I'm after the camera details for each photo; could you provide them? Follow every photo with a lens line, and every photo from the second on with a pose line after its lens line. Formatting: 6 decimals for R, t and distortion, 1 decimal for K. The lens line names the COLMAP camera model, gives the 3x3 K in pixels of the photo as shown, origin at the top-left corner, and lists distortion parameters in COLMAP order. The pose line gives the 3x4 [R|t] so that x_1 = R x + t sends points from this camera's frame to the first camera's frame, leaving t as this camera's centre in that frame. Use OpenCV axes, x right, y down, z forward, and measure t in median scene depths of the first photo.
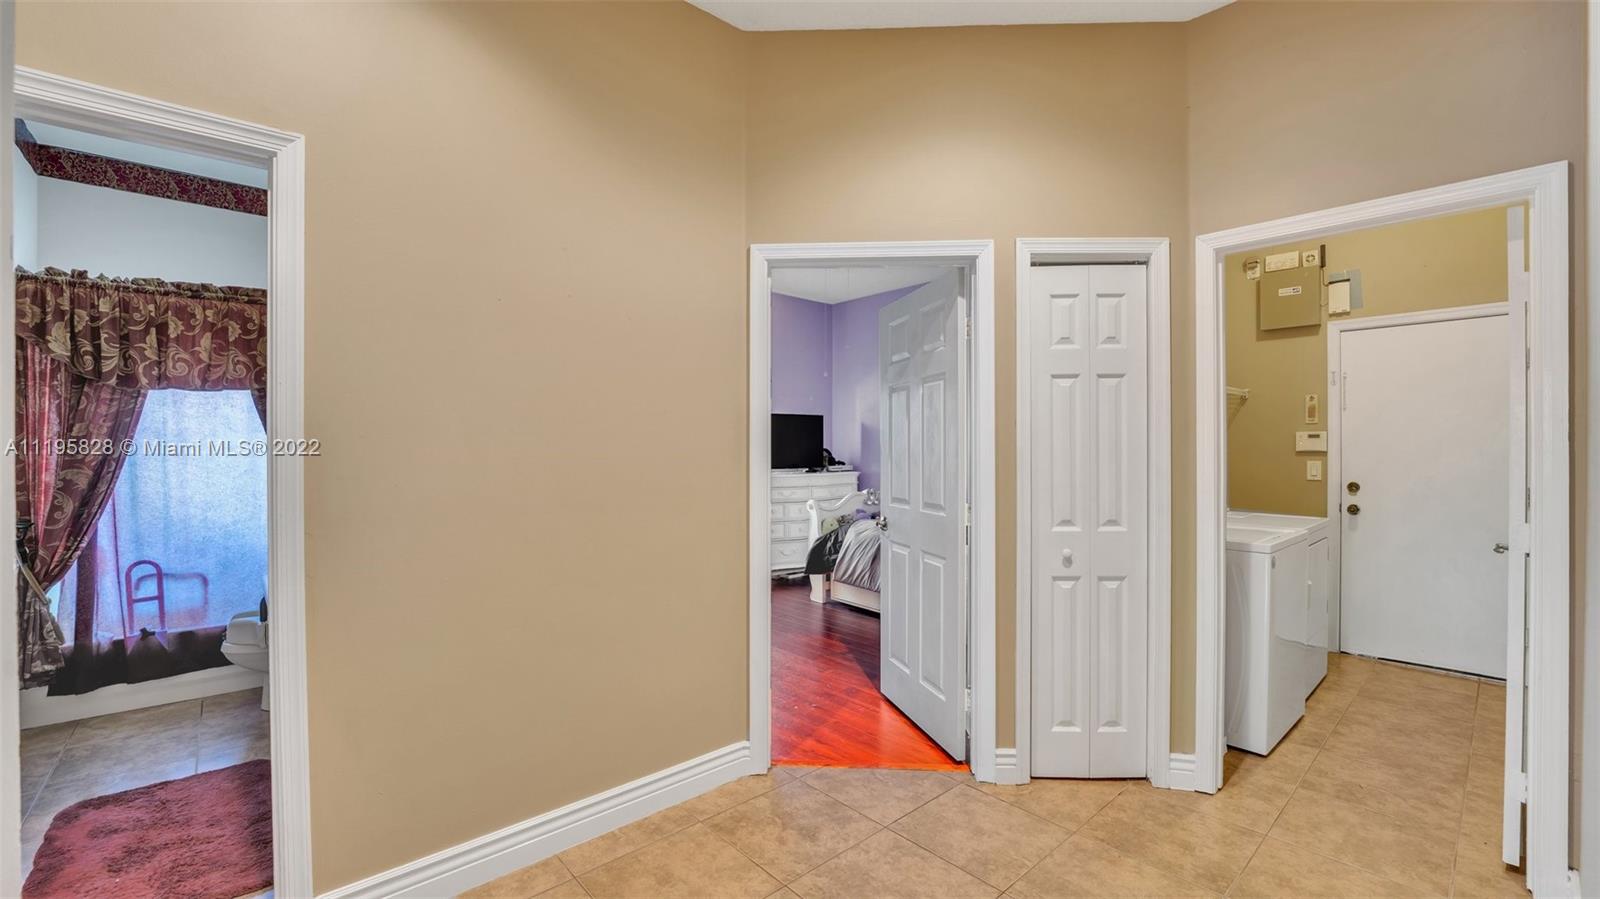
lens RADIAL K [[654.1, 0, 800.0], [0, 654.1, 456.2], [0, 0, 1]] dist [-0.020789, -0.000242]
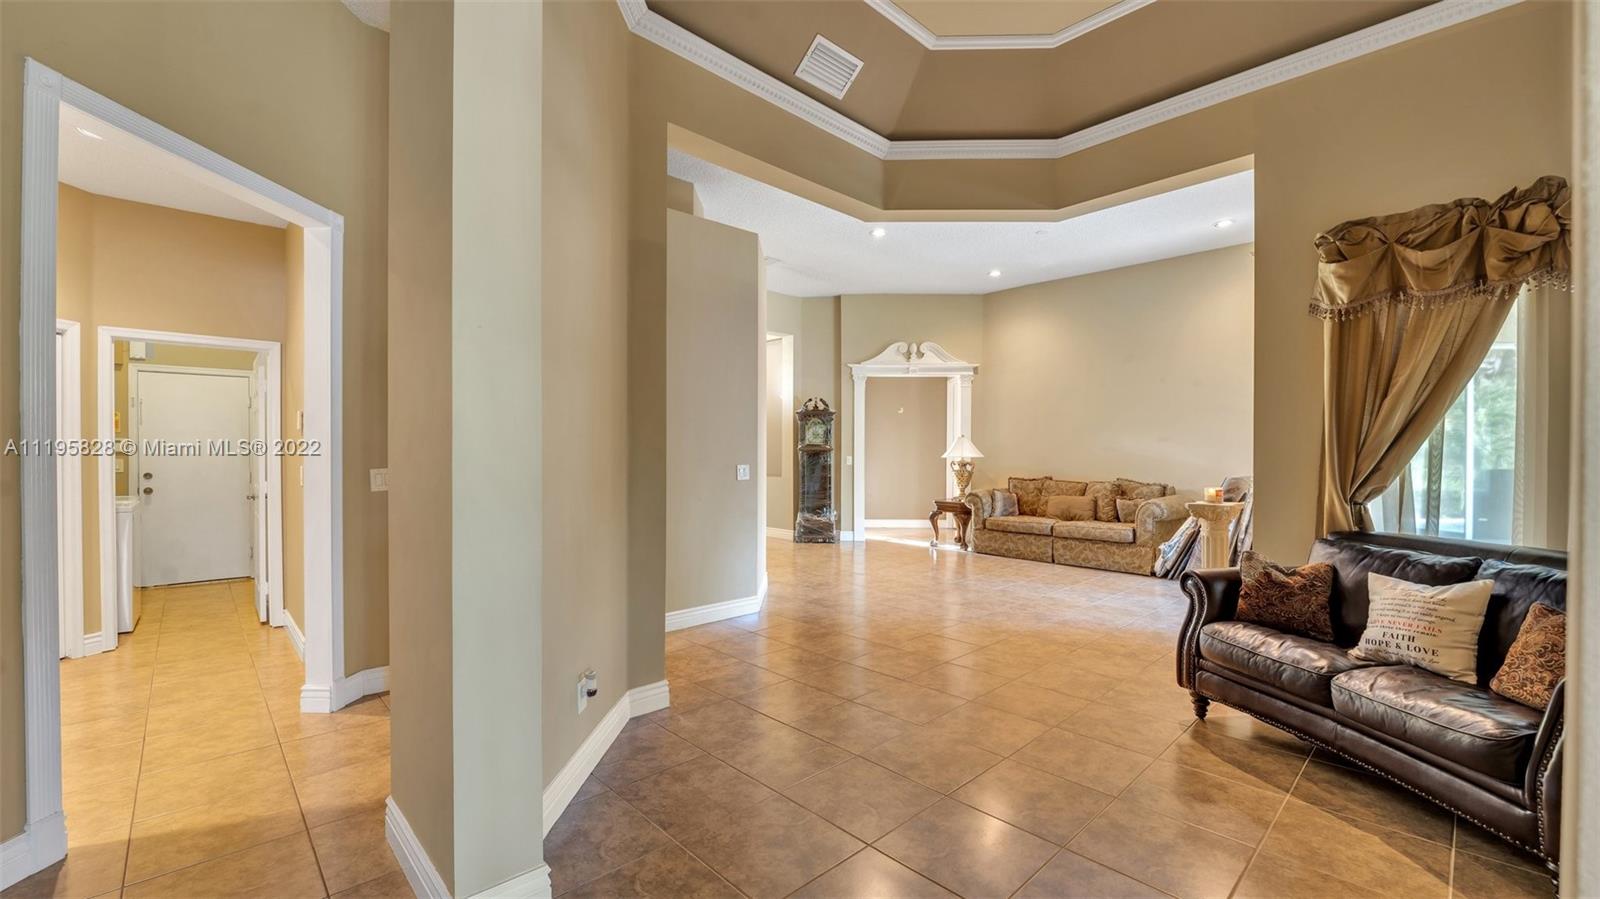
lens RADIAL K [[649.1, 0, 797.6], [0, 649.1, 455.6], [0, 0, 1]] dist [-0.022945, -0.000247]
pose [[-0.029754, -0.003916, 0.999550, -0.861421], [0.002671, 0.999988, 0.003997, -0.001194], [-0.999554, 0.002789, -0.029744, -0.613738]]
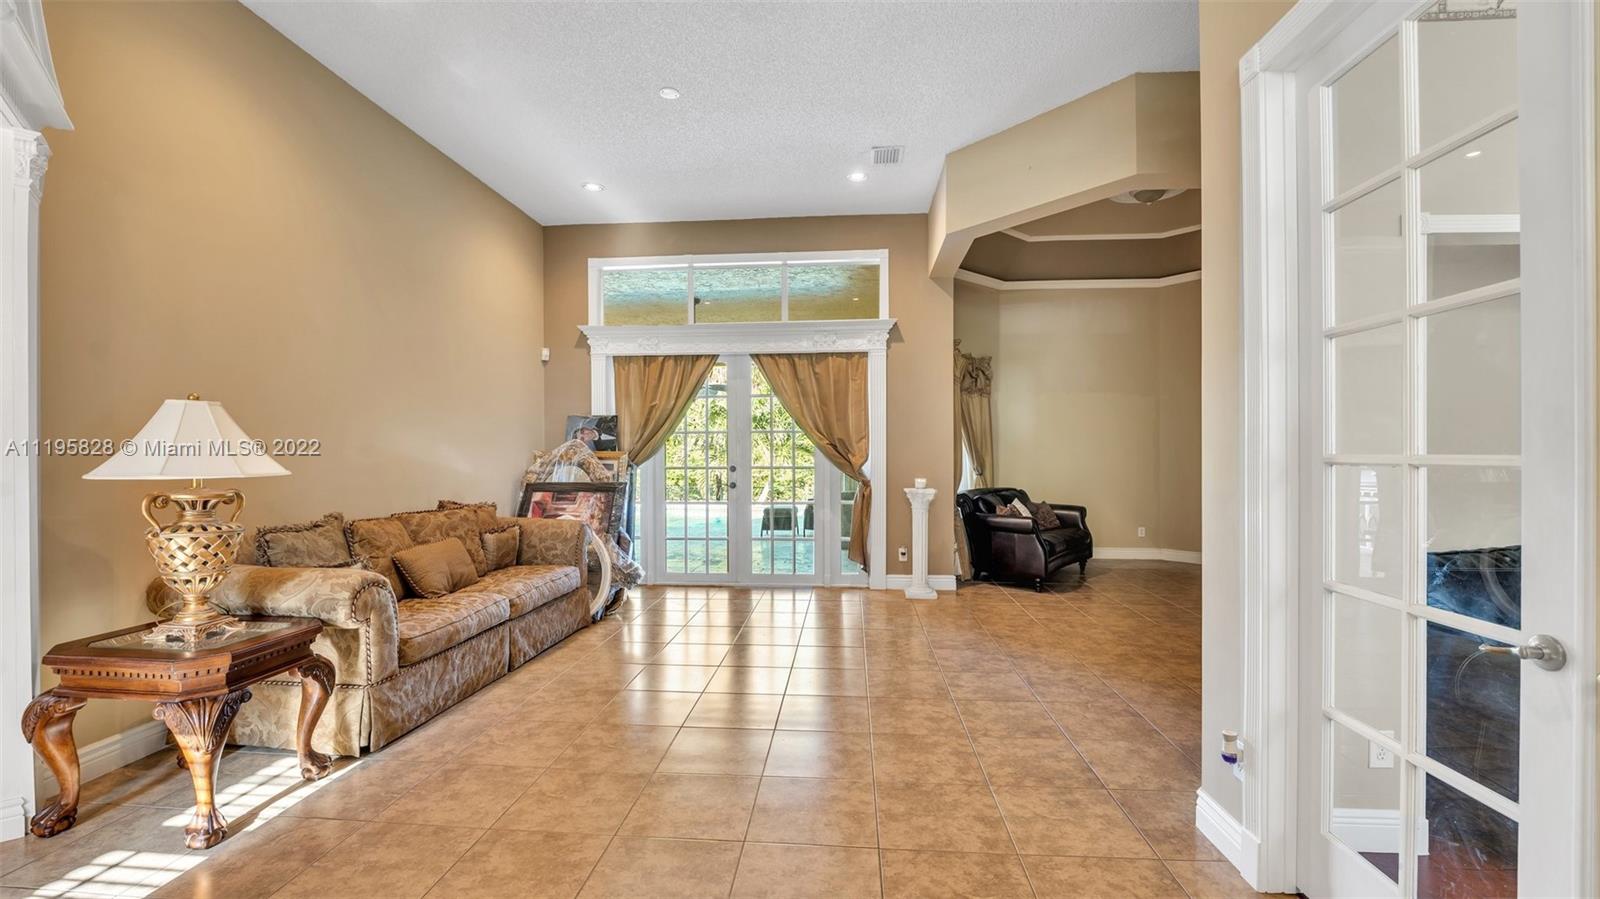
lens RADIAL K [[649.1, 0, 797.6], [0, 649.1, 455.6], [0, 0, 1]] dist [-0.022945, -0.000247]
pose [[-0.724802, 0.005156, -0.688938, 1.968043], [0.000799, 0.999978, 0.006644, -0.008985], [0.688957, 0.004265, -0.724789, -0.370234]]
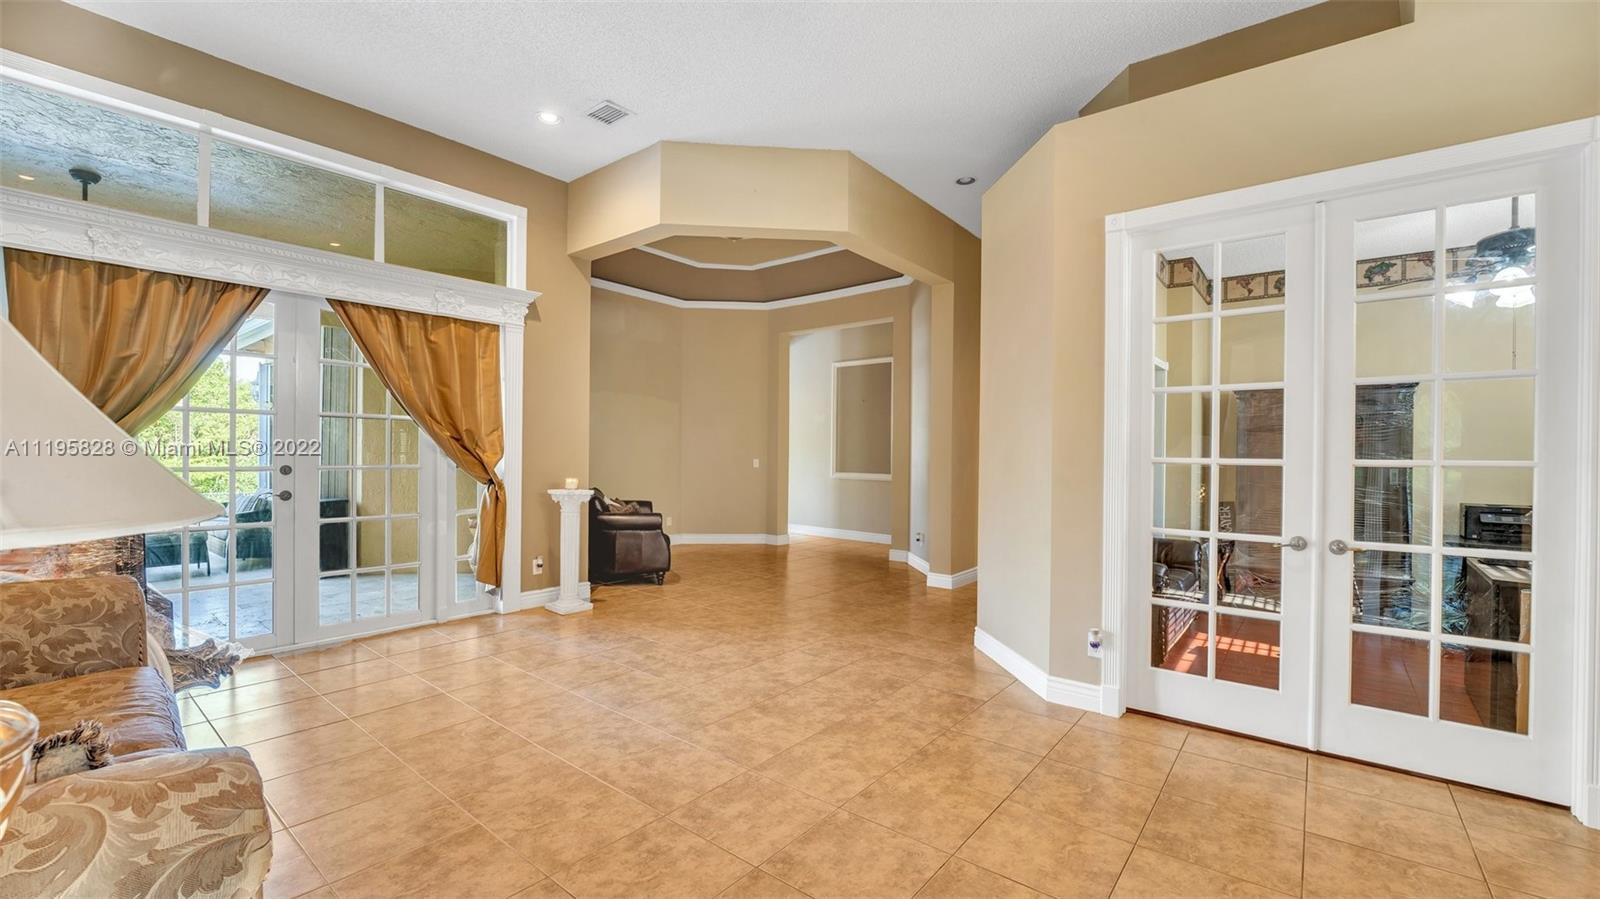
lens RADIAL K [[649.1, 0, 797.6], [0, 649.1, 455.6], [0, 0, 1]] dist [-0.022945, -0.000247]
pose [[0.162157, 0.007918, -0.986733, 2.166414], [-0.016087, 0.999856, 0.005380, -0.006597], [0.986634, 0.015001, 0.162261, -1.181440]]
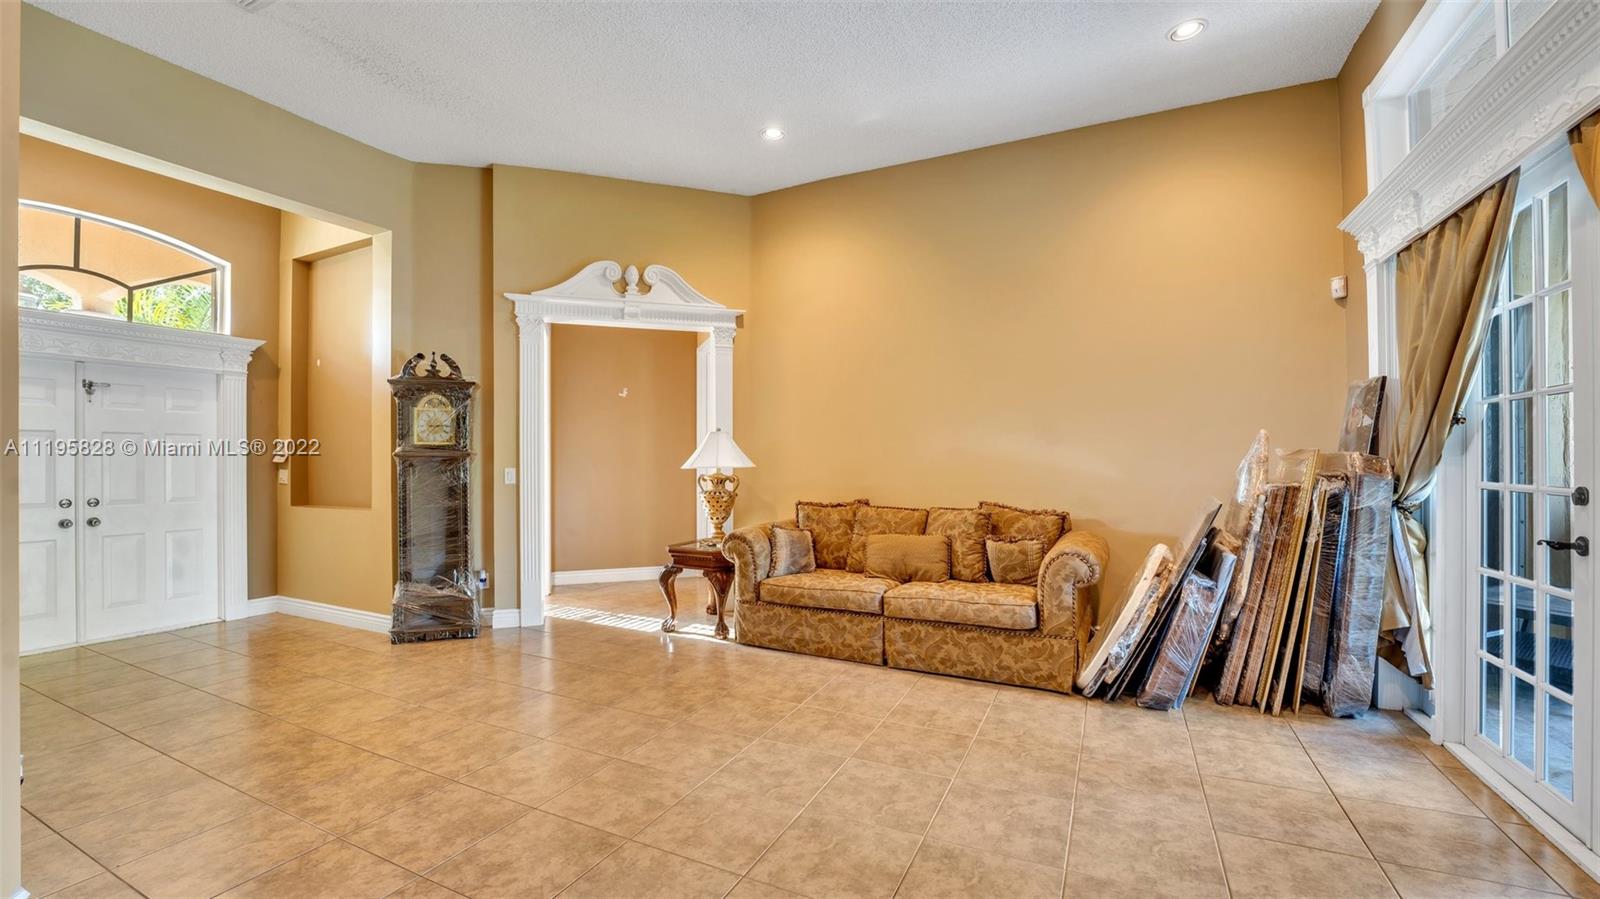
lens RADIAL K [[649.1, 0, 797.6], [0, 649.1, 455.6], [0, 0, 1]] dist [-0.022945, -0.000247]
pose [[-0.378341, 0.007615, 0.925635, 0.396363], [0.009368, 0.999946, -0.004397, -0.001475], [-0.925619, 0.007007, -0.378392, -0.995438]]
